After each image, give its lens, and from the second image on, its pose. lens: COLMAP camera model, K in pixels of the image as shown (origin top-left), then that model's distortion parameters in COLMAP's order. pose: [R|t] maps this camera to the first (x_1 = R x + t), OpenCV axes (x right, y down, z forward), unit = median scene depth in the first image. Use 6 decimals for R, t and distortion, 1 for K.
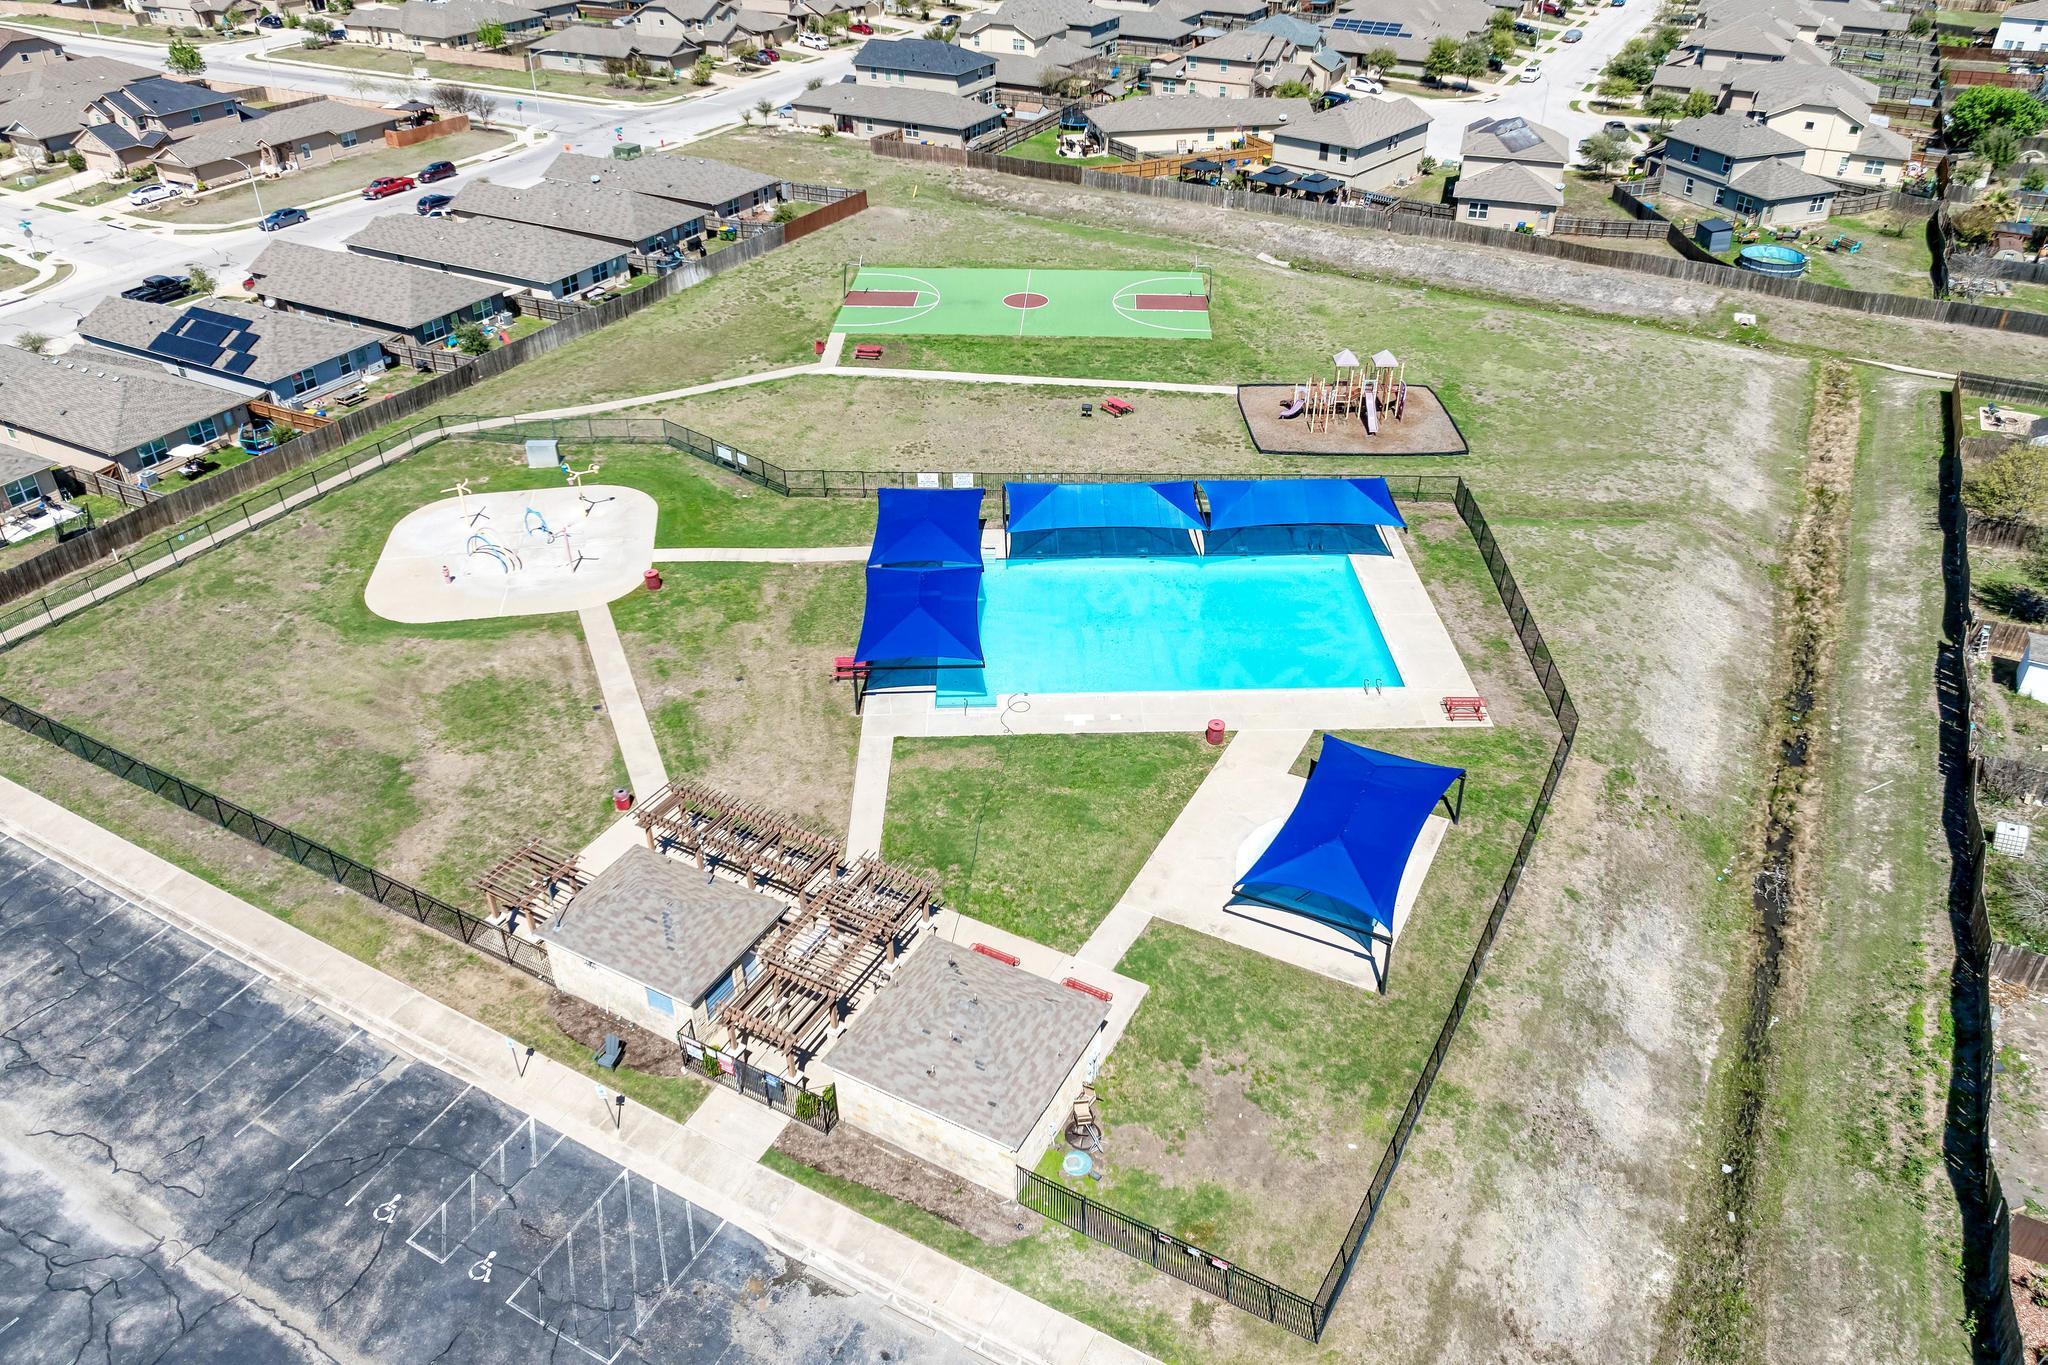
lens RADIAL K [[1423.5, 0, 1024.0], [0, 1423.5, 682.5], [0, 0, 1]] dist [-0.031636, 0.001135]
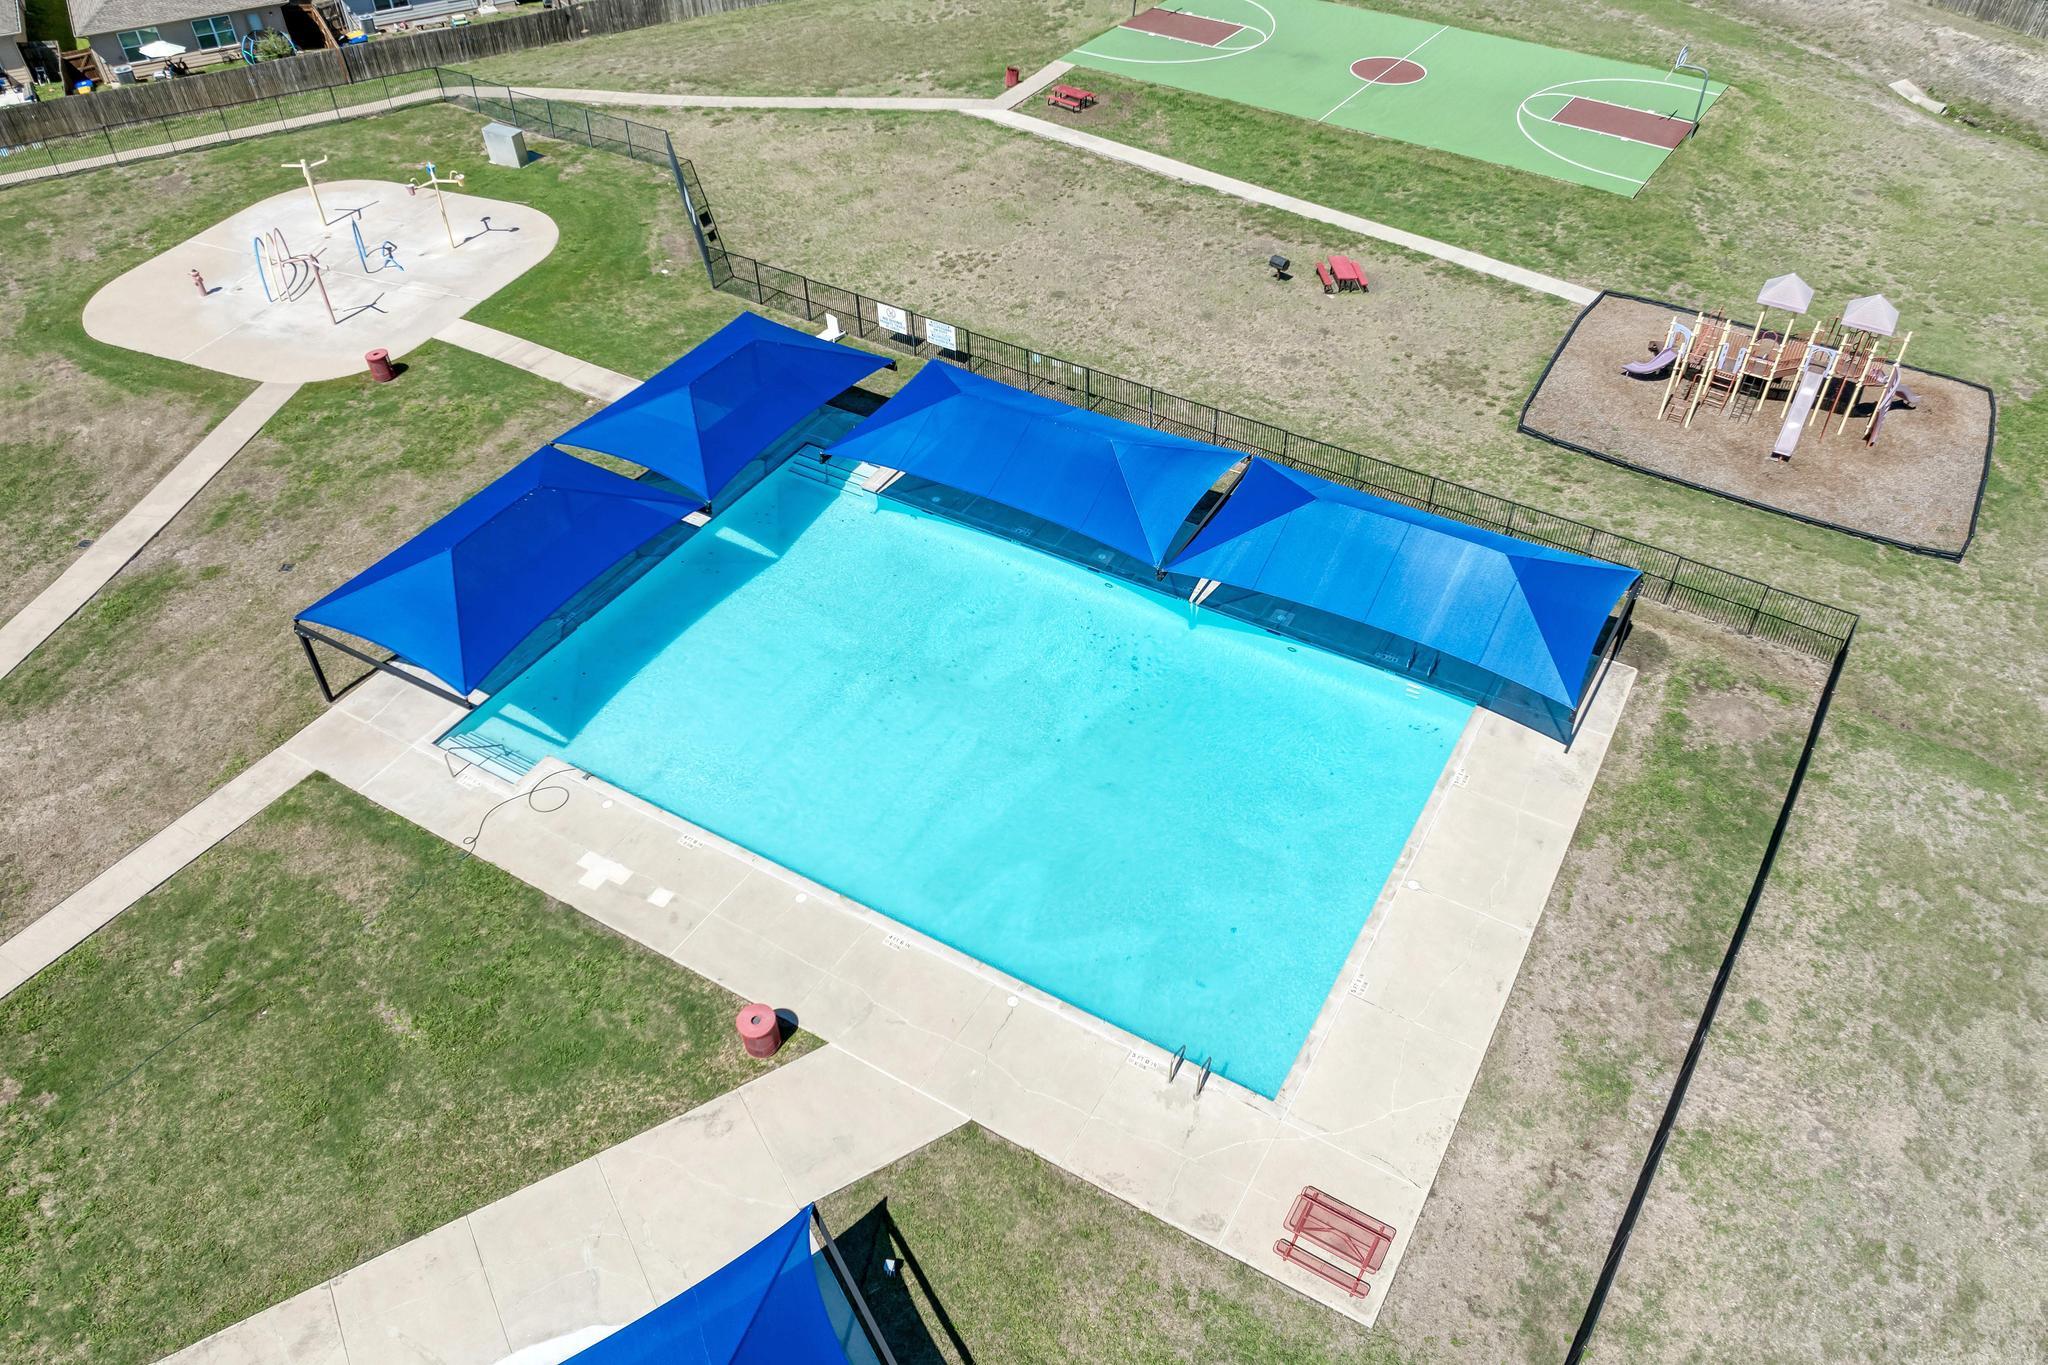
lens RADIAL K [[1423.5, 0, 1024.0], [0, 1423.5, 682.5], [0, 0, 1]] dist [-0.031636, 0.001135]
pose [[0.852475, 0.352759, -0.385808, 0.233903], [-0.287473, 0.932734, 0.217639, -0.131058], [0.436631, -0.074622, 0.896541, 0.435627]]
